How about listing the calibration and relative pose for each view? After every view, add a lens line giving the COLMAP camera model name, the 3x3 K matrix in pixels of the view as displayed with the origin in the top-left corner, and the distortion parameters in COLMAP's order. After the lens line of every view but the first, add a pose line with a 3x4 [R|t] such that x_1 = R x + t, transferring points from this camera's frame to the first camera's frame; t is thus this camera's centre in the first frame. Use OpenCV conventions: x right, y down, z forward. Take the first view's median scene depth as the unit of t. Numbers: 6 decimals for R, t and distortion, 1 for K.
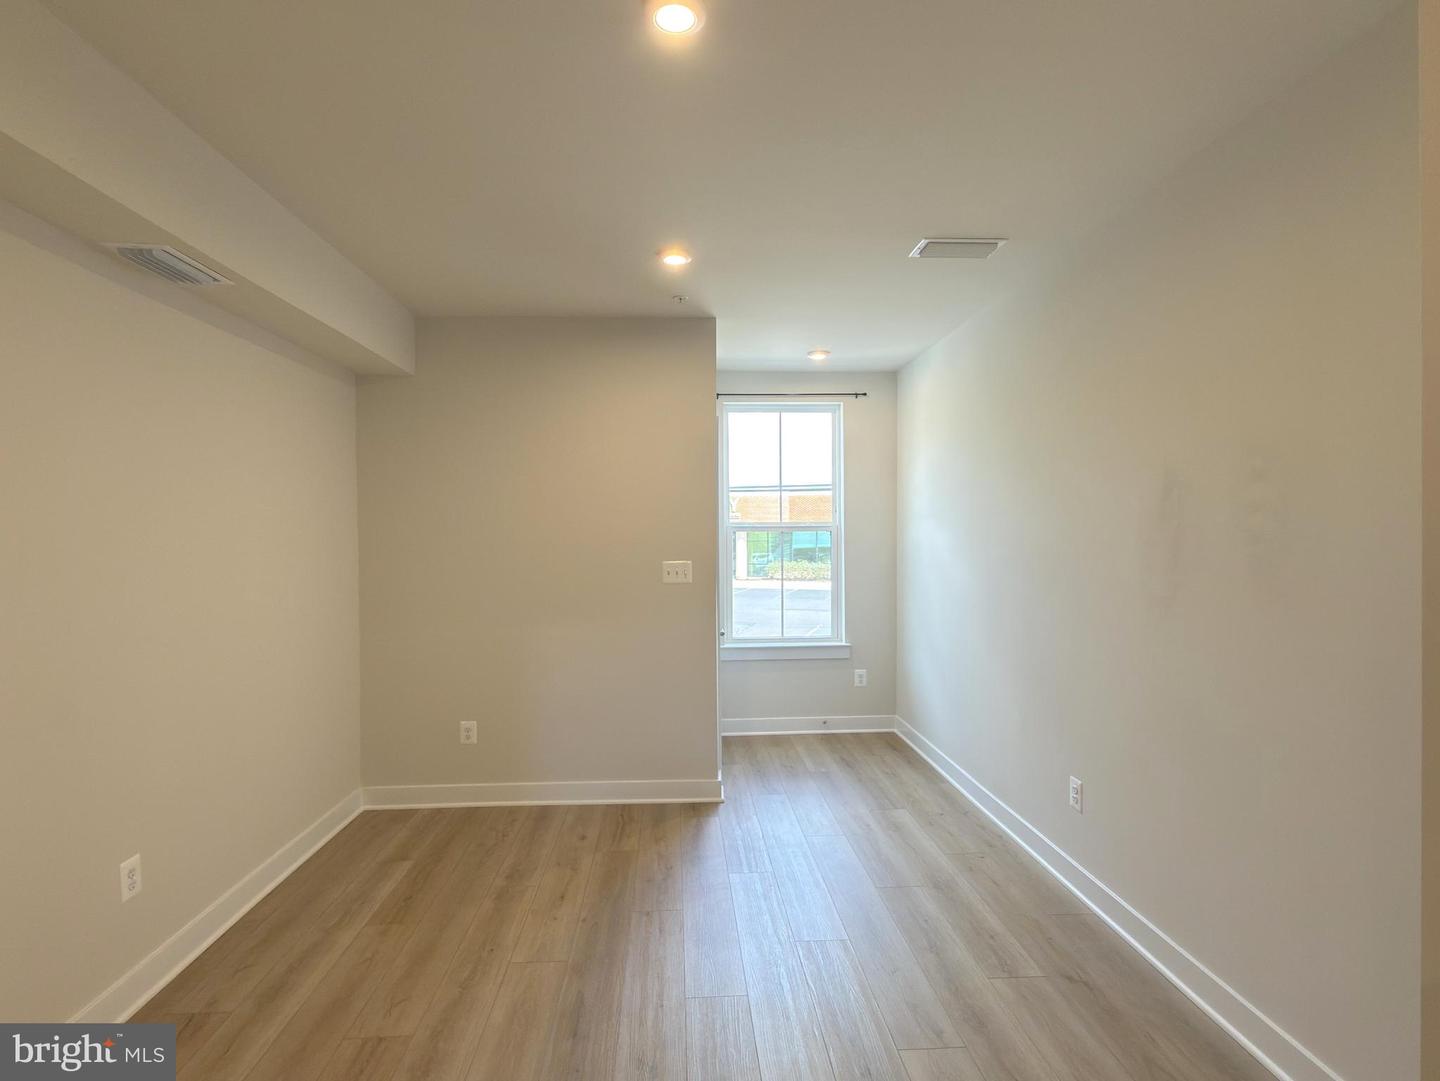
lens RADIAL K [[761.1, 0, 722.6], [0, 761.1, 541.6], [0, 0, 1]] dist [0.002059, -0.000550]
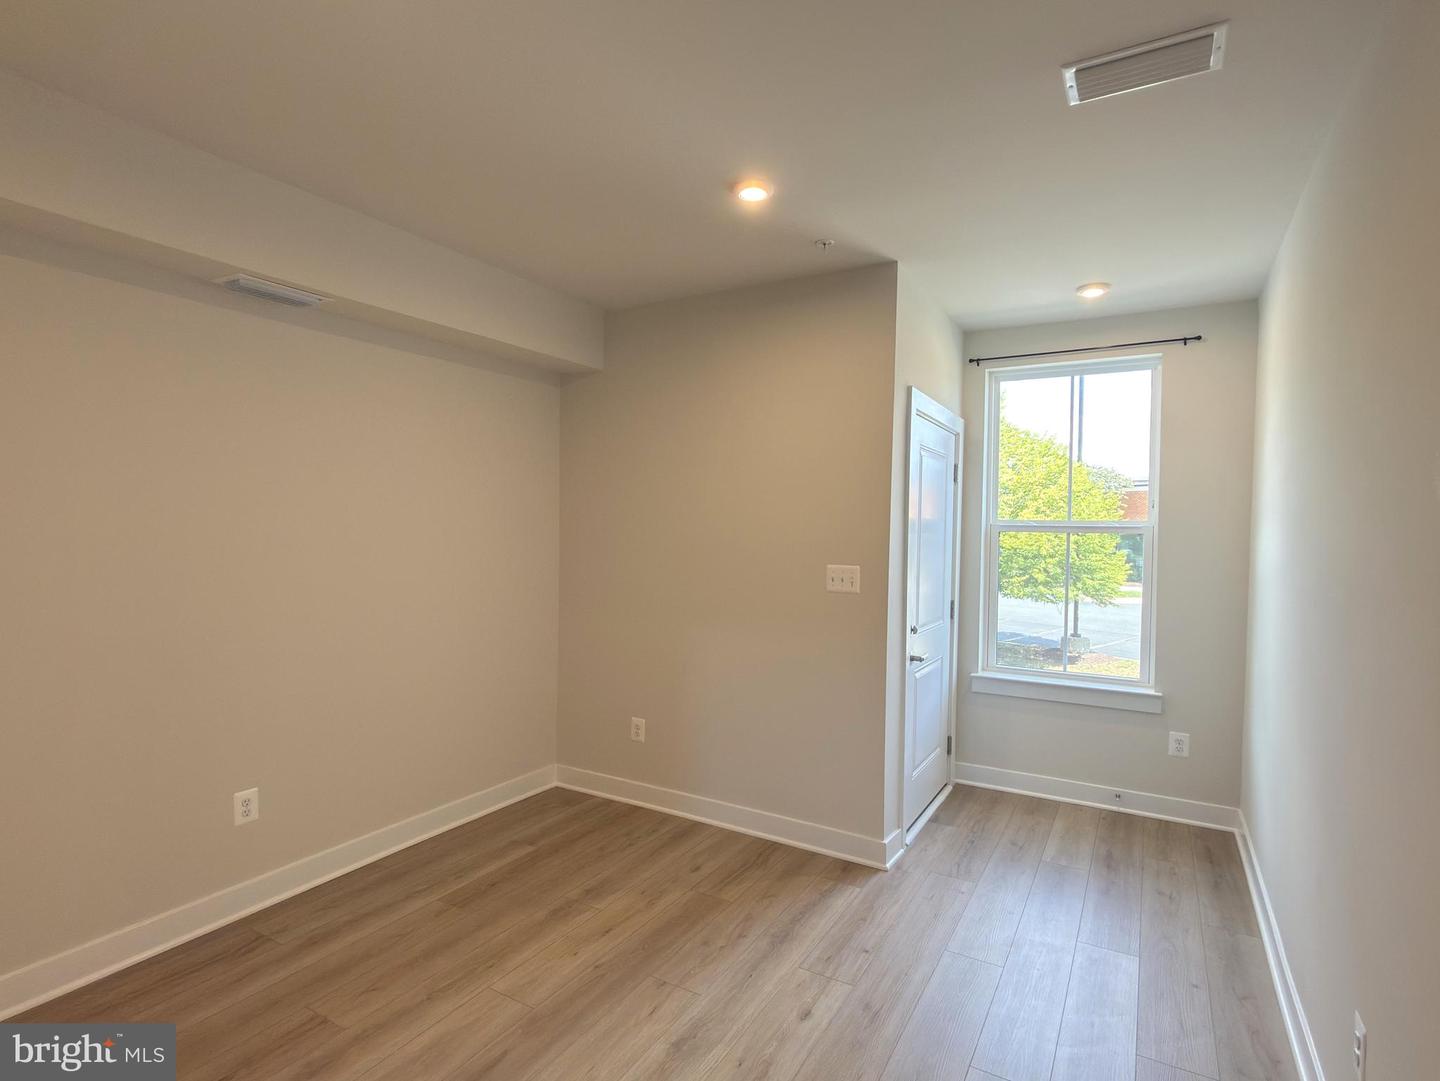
lens RADIAL K [[761.1, 0, 708.9], [0, 761.1, 542.2], [0, 0, 1]] dist [0.002059, -0.000550]
pose [[0.828506, 0.032151, -0.559057, 0.284710], [-0.027355, 0.999482, 0.016939, -0.009757], [0.559312, 0.001259, 0.828956, 0.238654]]
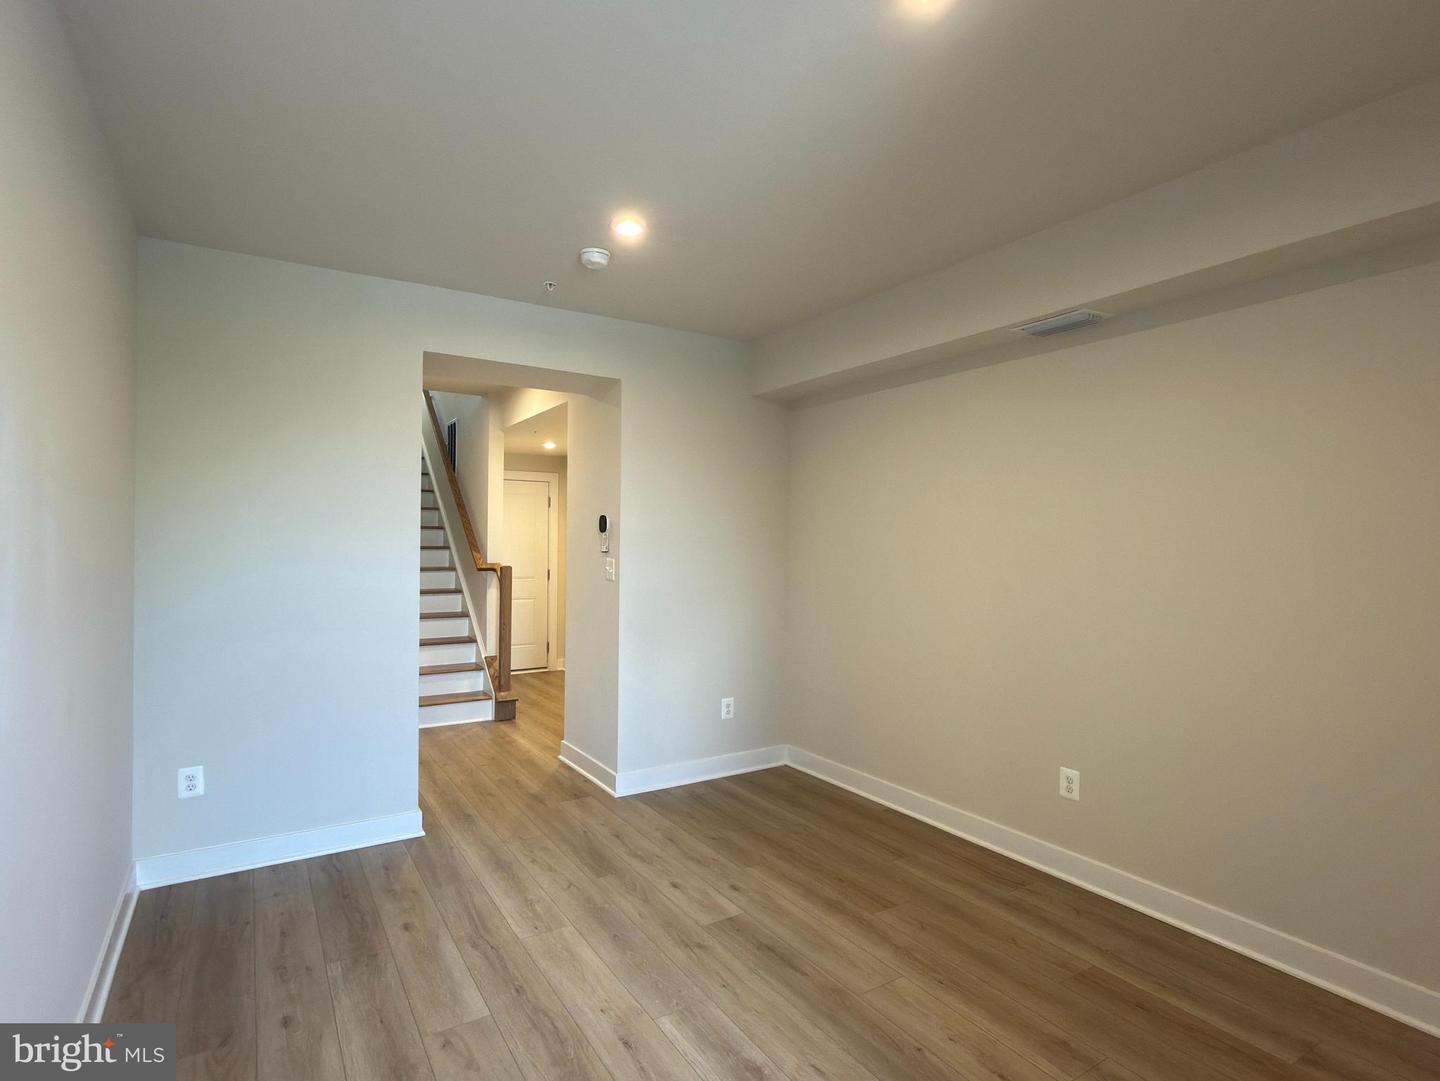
lens RADIAL K [[761.1, 0, 728.7], [0, 761.1, 539.3], [0, 0, 1]] dist [0.002059, -0.000550]
pose [[-0.872146, 0.009550, -0.489152, 0.241740], [-0.003082, 0.999682, 0.025012, -0.015838], [0.489236, 0.023322, -0.871840, 1.091663]]
